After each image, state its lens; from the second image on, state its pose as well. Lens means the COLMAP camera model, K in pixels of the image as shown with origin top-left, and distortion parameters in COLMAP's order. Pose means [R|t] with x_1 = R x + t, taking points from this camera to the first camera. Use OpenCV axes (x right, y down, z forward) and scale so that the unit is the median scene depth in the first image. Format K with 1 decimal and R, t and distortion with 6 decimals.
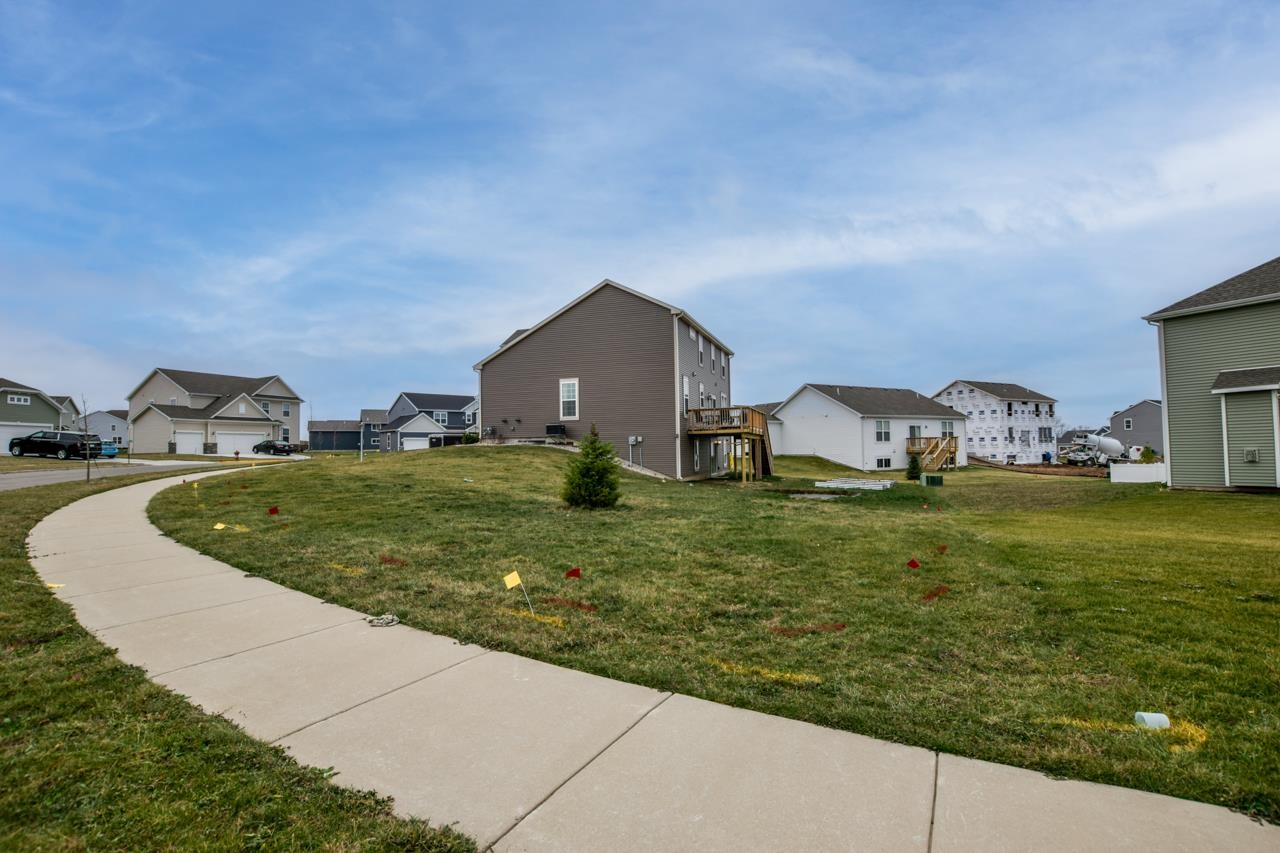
lens RADIAL K [[604.6, 0, 643.8], [0, 604.6, 422.9], [0, 0, 1]] dist [-0.002845, 0.000172]
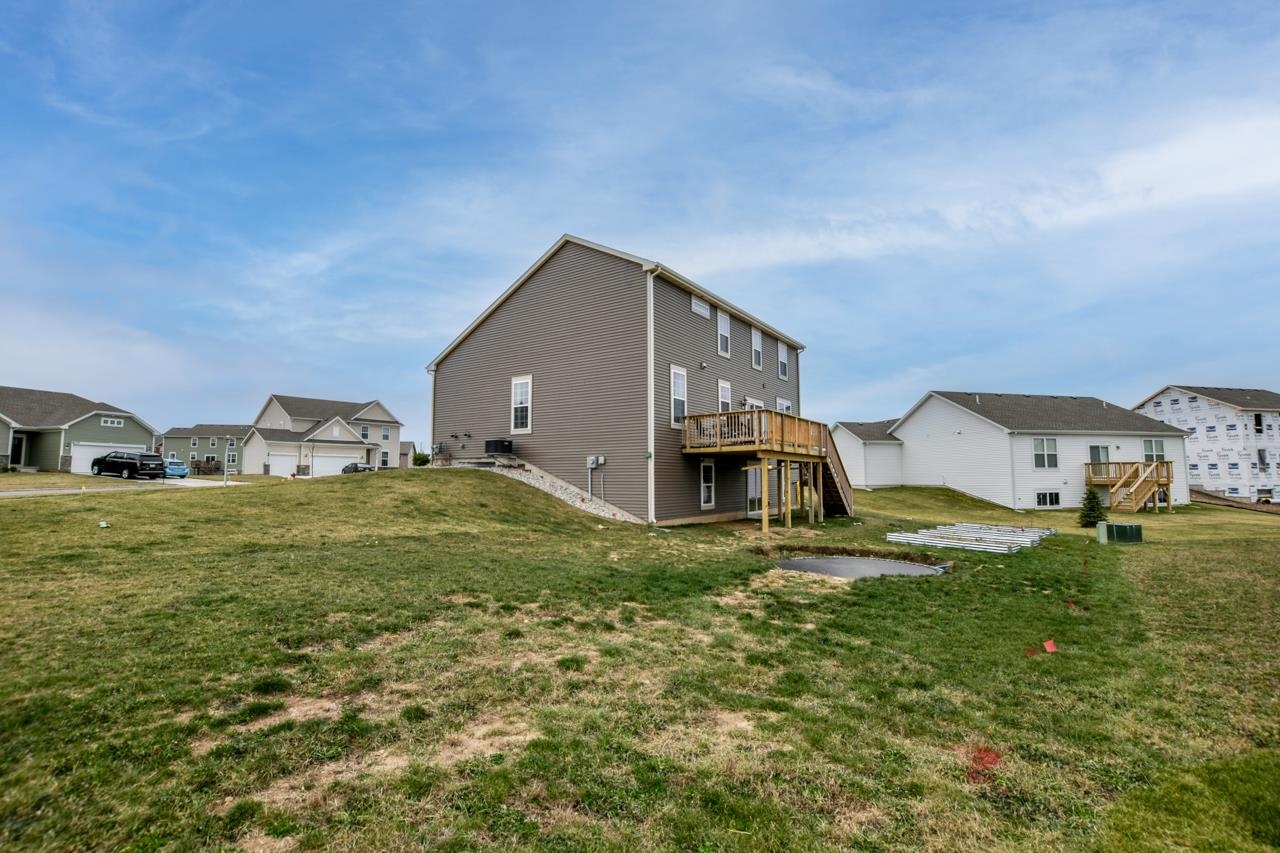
lens RADIAL K [[589.7, 0, 635.6], [0, 589.7, 422.6], [0, 0, 1]] dist [-0.016409, -0.000458]
pose [[0.963888, -0.012960, -0.265993, 0.117835], [0.000800, 0.998952, -0.045773, 0.008829], [0.266307, 0.043907, 0.962888, 0.217330]]
